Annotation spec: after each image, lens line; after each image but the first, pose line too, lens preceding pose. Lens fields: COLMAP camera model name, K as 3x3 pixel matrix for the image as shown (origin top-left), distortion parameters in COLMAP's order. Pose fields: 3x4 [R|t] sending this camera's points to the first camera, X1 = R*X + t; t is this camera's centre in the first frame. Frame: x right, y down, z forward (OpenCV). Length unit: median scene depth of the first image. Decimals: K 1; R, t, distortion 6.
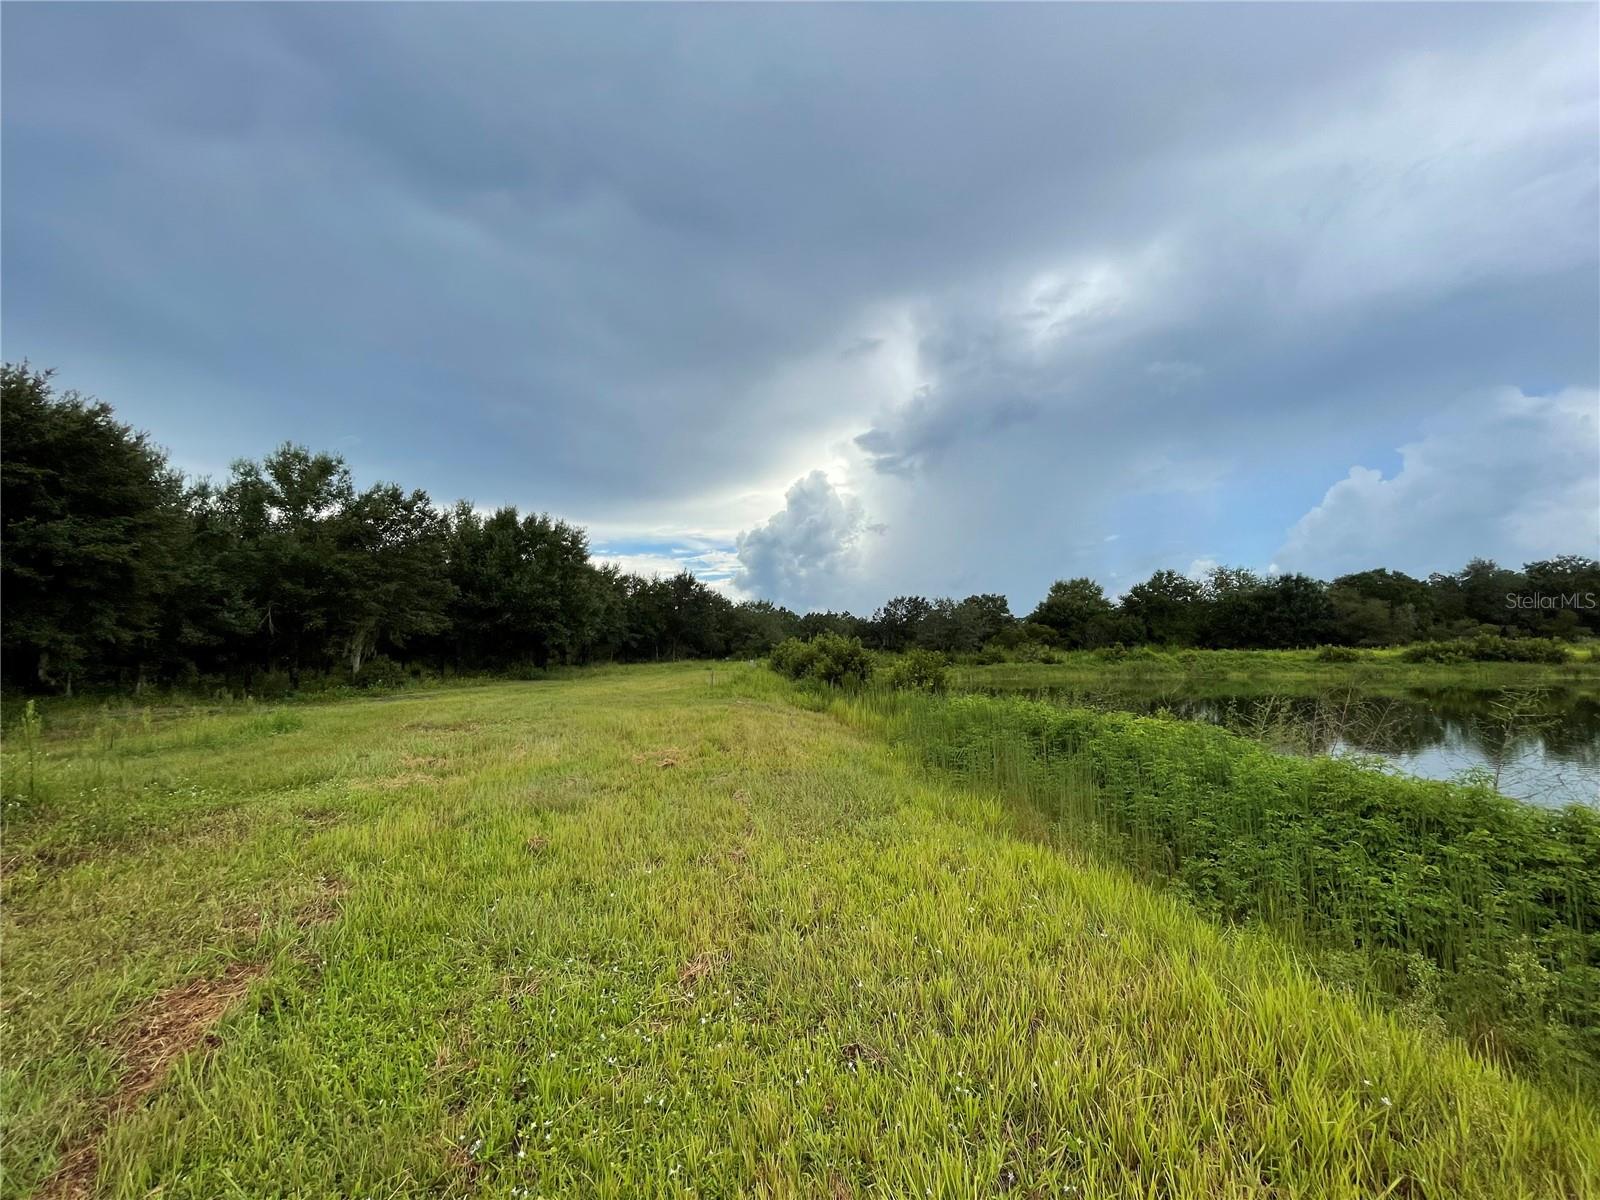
lens RADIAL K [[648.3, 0, 796.4], [0, 648.3, 596.6], [0, 0, 1]] dist [0.001302, -0.000850]
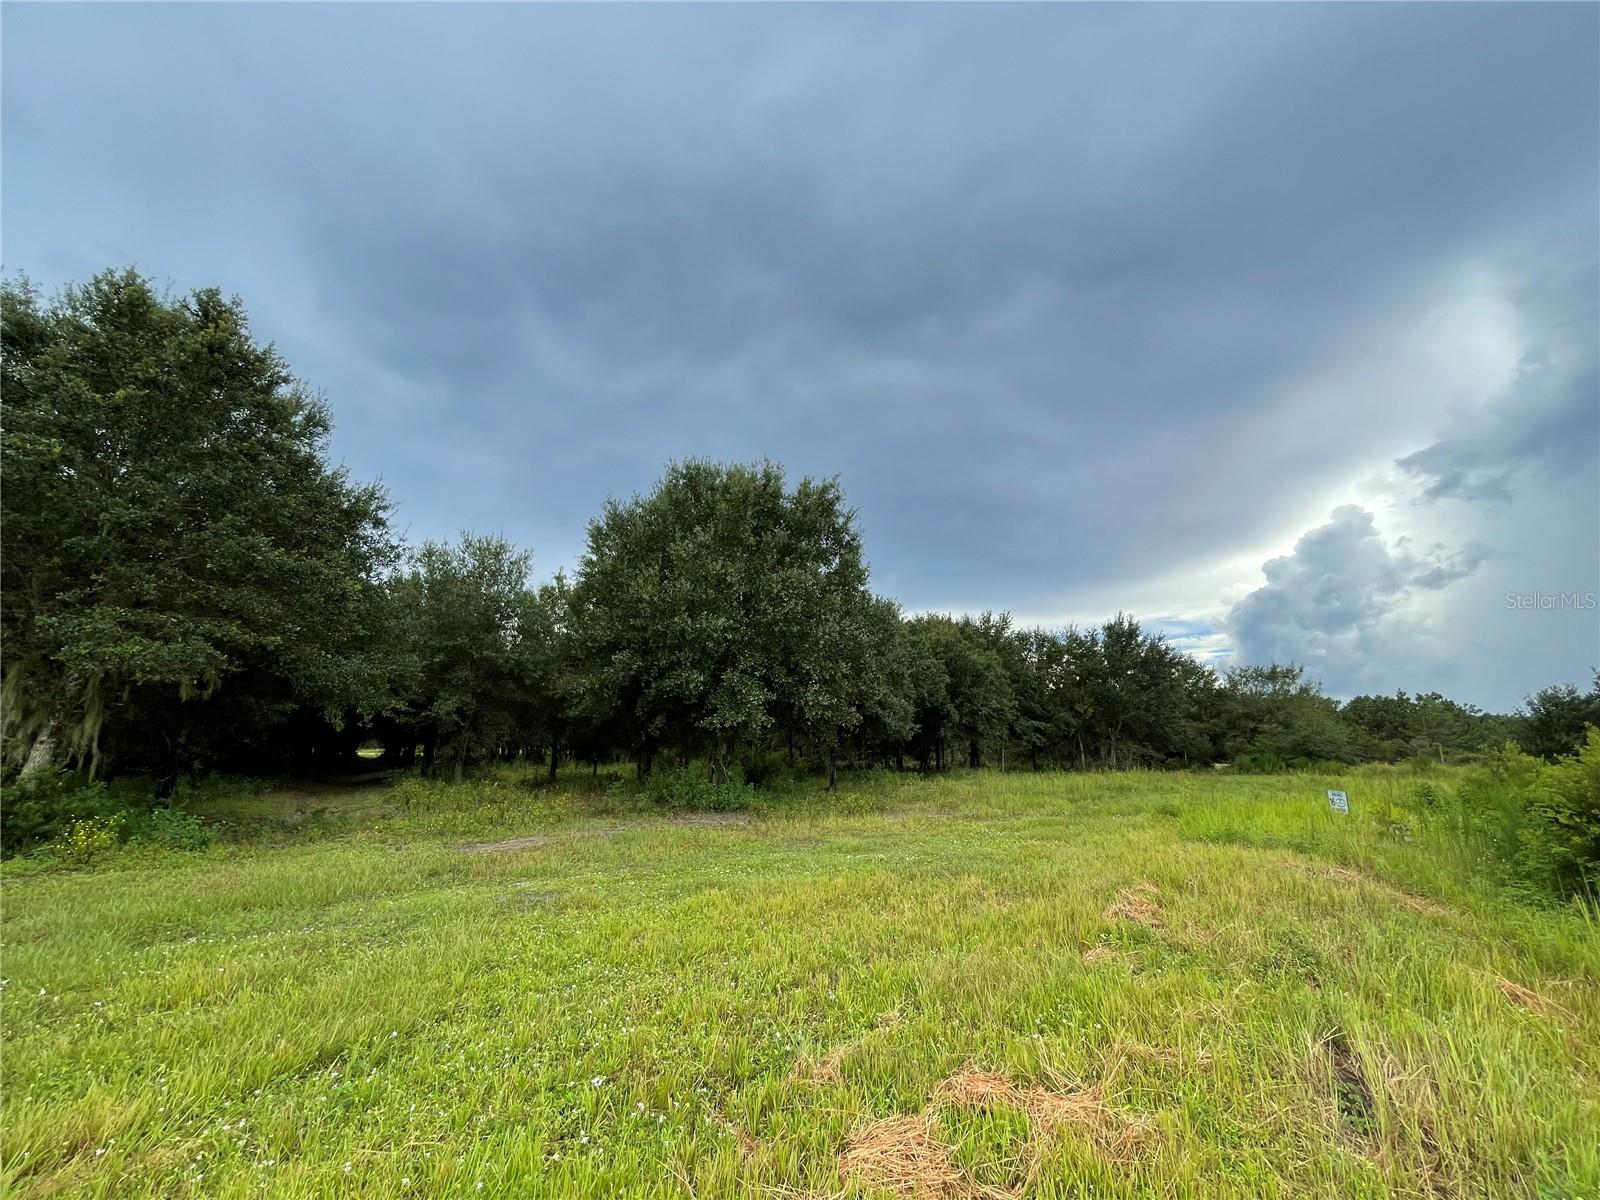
lens RADIAL K [[648.3, 0, 797.5], [0, 648.3, 600.7], [0, 0, 1]] dist [0.001302, -0.000850]
pose [[0.774875, -0.113579, -0.621826, -0.010471], [0.023163, 0.988166, -0.151628, 0.012049], [0.631690, 0.103089, 0.768336, 0.136649]]
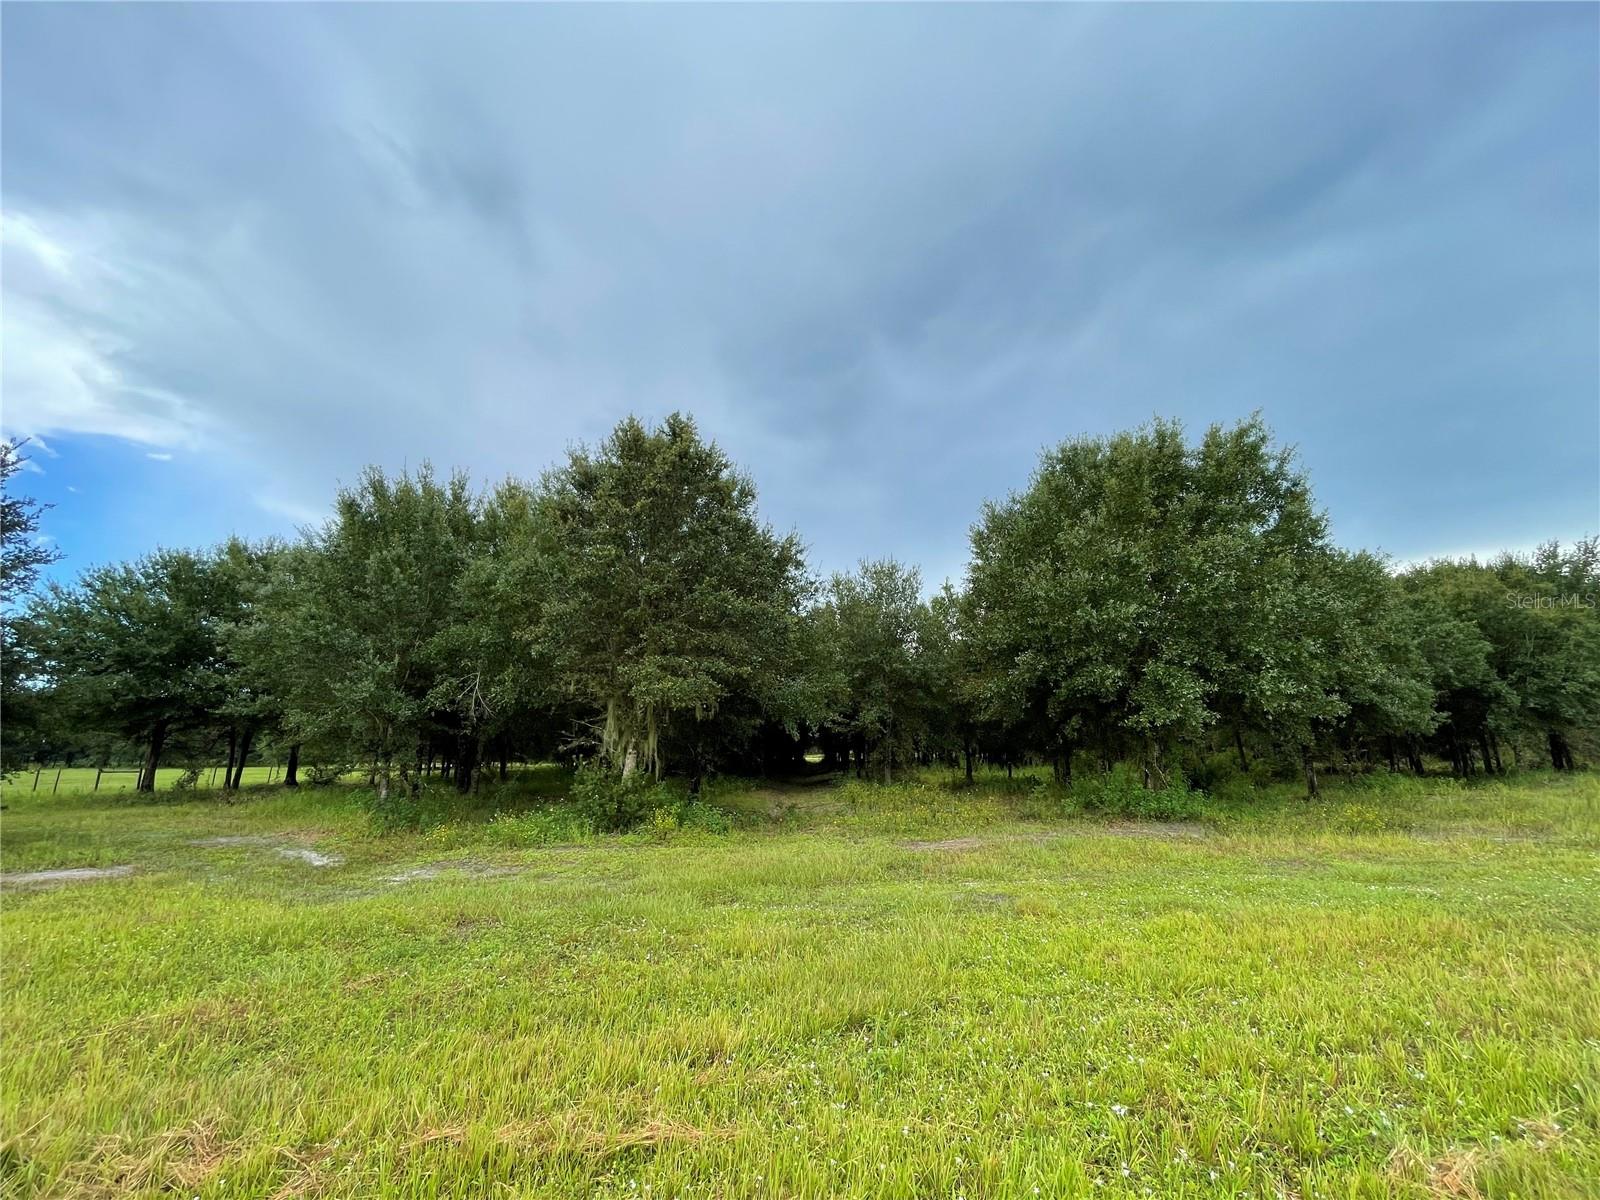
lens RADIAL K [[648.3, 0, 802.7], [0, 648.3, 599.1], [0, 0, 1]] dist [0.001302, -0.000850]
pose [[0.298714, -0.199709, -0.933213, -0.012248], [0.073811, 0.979765, -0.186045, 0.011785], [0.951484, -0.013307, 0.307410, 0.134717]]
